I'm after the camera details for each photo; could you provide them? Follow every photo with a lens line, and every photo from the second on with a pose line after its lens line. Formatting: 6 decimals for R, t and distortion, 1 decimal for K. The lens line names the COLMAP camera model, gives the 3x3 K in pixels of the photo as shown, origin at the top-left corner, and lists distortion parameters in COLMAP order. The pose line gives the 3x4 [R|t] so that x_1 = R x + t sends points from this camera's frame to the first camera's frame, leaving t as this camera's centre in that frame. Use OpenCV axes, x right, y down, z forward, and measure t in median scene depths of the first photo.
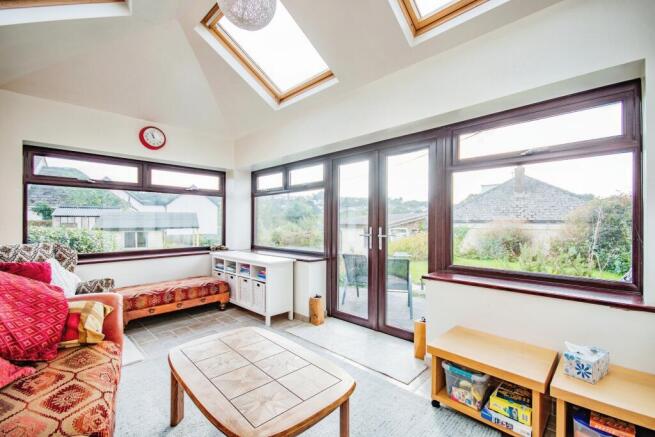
lens RADIAL K [[288.3, 0, 329.6], [0, 288.3, 219.0], [0, 0, 1]] dist [0.021189, 0.000150]
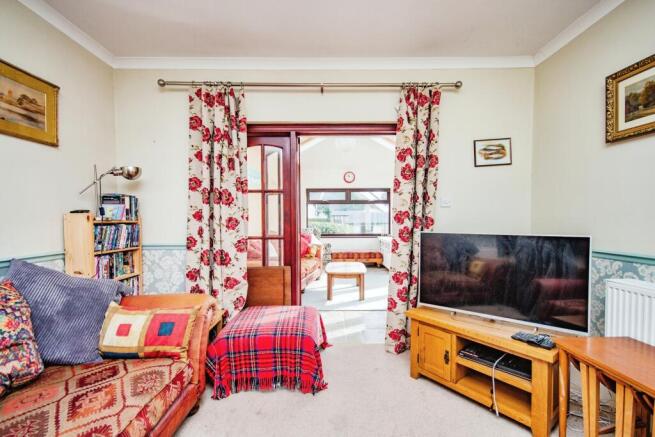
lens RADIAL K [[288.3, 0, 327.7], [0, 288.3, 220.8], [0, 0, 1]] dist [0.021189, 0.000150]
pose [[0.690614, 0.006444, -0.723195, 0.725087], [0.003747, 0.999915, 0.012488, -0.005395], [0.723214, -0.011334, 0.690531, -0.482222]]
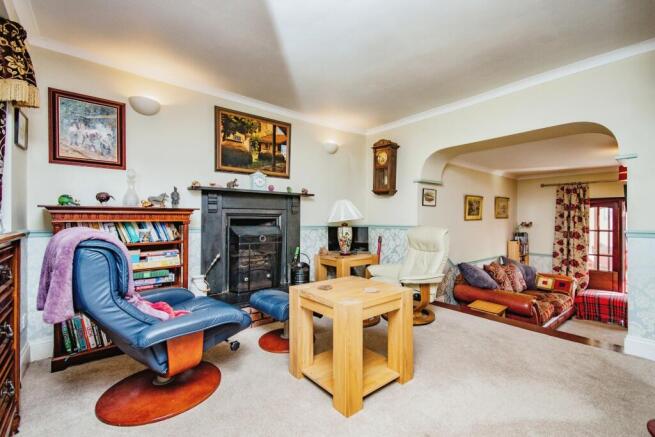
lens RADIAL K [[288.3, 0, 344.1], [0, 288.3, 222.4], [0, 0, 1]] dist [0.021189, 0.000150]
pose [[-0.078678, 0.007691, -0.996870, 3.480812], [0.002133, 0.999969, 0.007547, -0.385287], [0.996898, -0.001533, -0.078692, -2.783557]]
